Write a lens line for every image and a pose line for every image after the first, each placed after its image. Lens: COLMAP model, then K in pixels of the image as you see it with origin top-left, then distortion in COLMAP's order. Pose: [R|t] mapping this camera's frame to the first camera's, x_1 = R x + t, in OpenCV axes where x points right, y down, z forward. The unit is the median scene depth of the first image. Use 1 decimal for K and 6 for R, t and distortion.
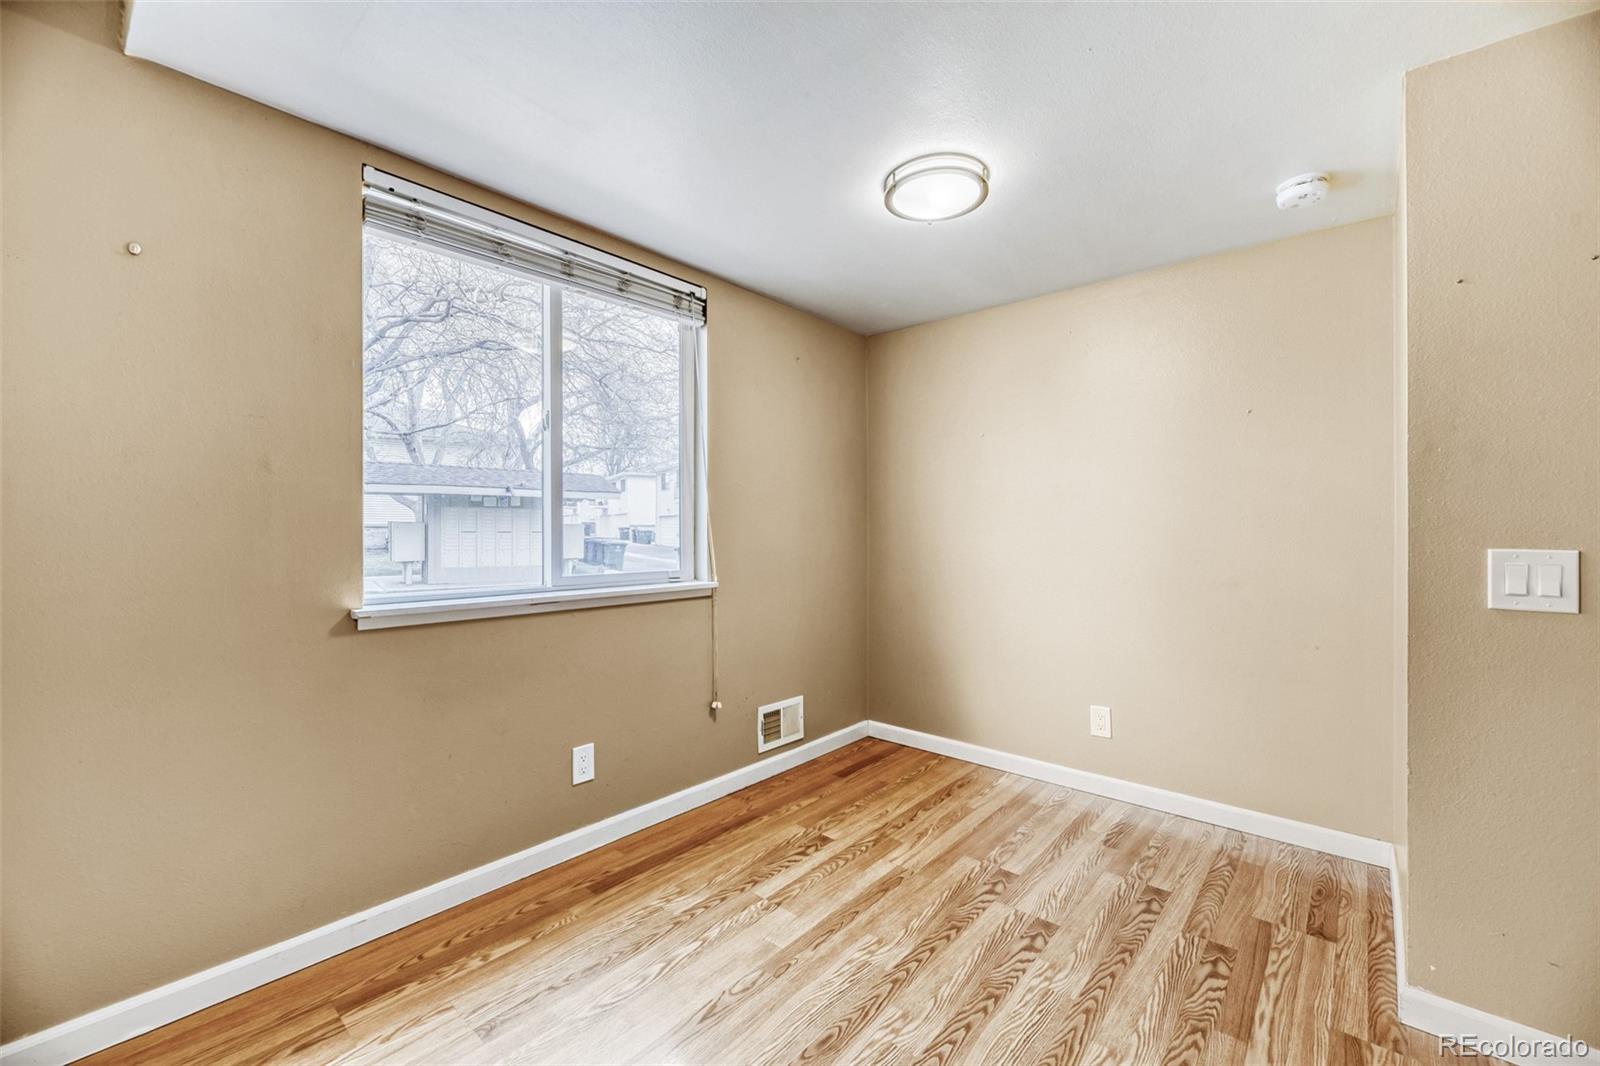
lens RADIAL K [[656.8, 0, 804.9], [0, 656.8, 529.9], [0, 0, 1]] dist [-0.000719, -0.000335]
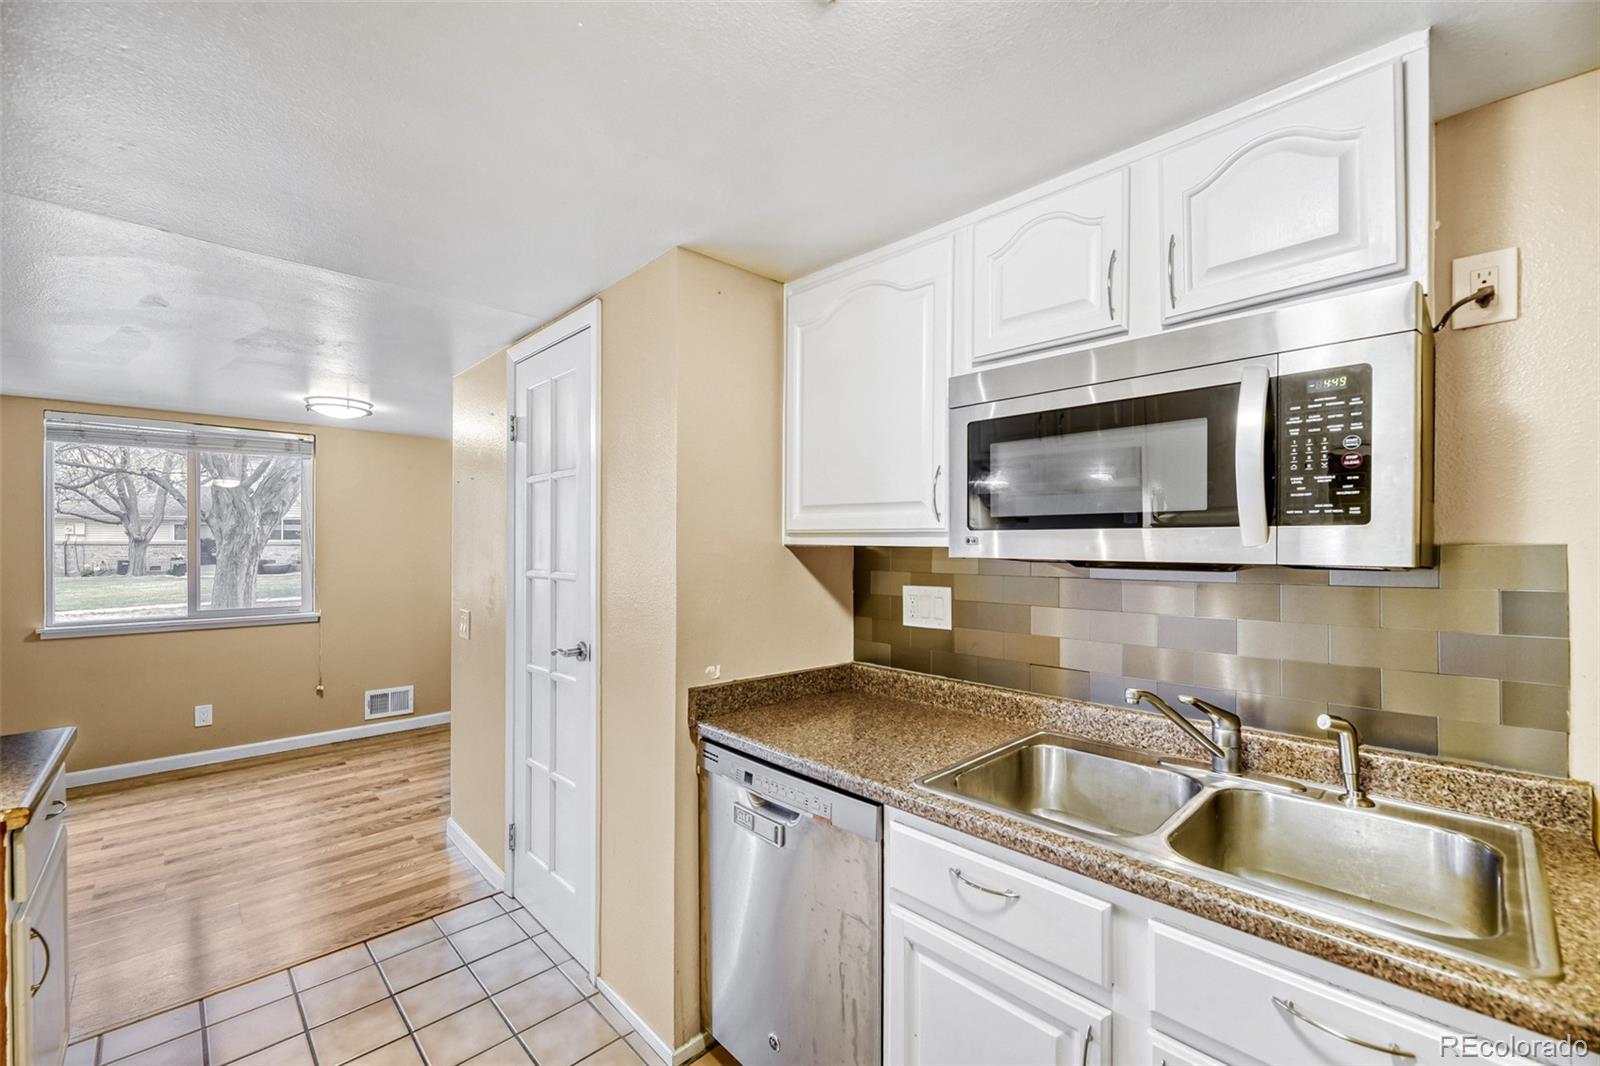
lens RADIAL K [[656.8, 0, 787.6], [0, 656.8, 545.8], [0, 0, 1]] dist [-0.000719, -0.000335]
pose [[0.994376, -0.007625, -0.105637, 1.425365], [0.007454, 0.999970, -0.002008, -0.091009], [0.105649, 0.001210, 0.994403, -0.608364]]
